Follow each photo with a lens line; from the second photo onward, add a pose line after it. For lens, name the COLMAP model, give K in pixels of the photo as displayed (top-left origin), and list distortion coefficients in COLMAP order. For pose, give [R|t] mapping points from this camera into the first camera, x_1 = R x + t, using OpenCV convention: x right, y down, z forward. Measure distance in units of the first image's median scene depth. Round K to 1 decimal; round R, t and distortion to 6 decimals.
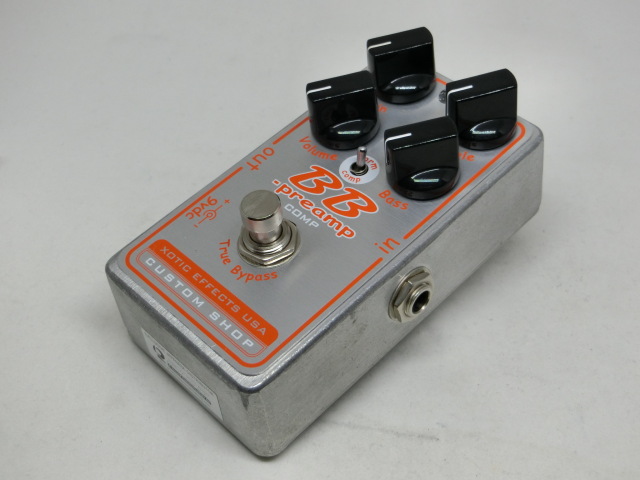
lens RADIAL K [[939.9, 0, 320.0], [0, 939.9, 240.0], [0, 0, 1]] dist [-0.055811, 0.014328]
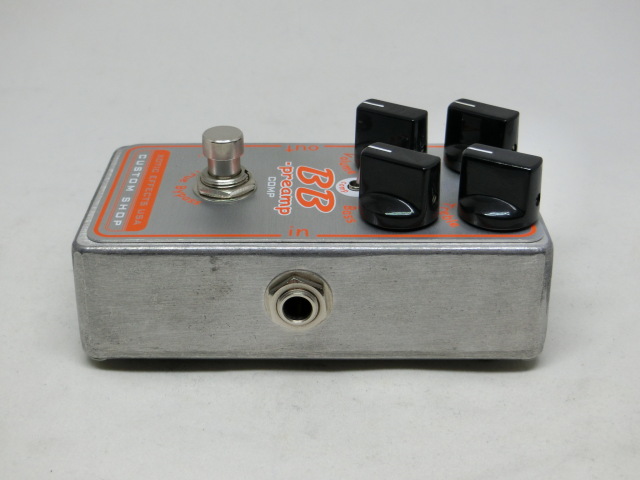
lens RADIAL K [[939.9, 0, 320.0], [0, 939.9, 240.0], [0, 0, 1]] dist [-0.055811, 0.014328]
pose [[0.706969, 0.432519, -0.559573, 0.593617], [-0.585952, 0.801267, -0.120961, 0.108754], [0.396050, 0.413398, 0.819906, 0.241889]]
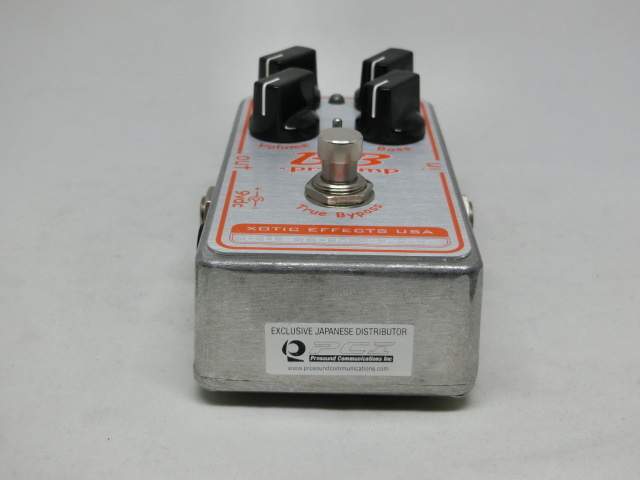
lens RADIAL K [[939.9, 0, 320.0], [0, 939.9, 240.0], [0, 0, 1]] dist [-0.055811, 0.014328]
pose [[0.707411, -0.205657, 0.676221, -0.683022], [0.482013, 0.840112, -0.248745, 0.253775], [-0.516946, 0.501913, 0.693434, 0.398675]]
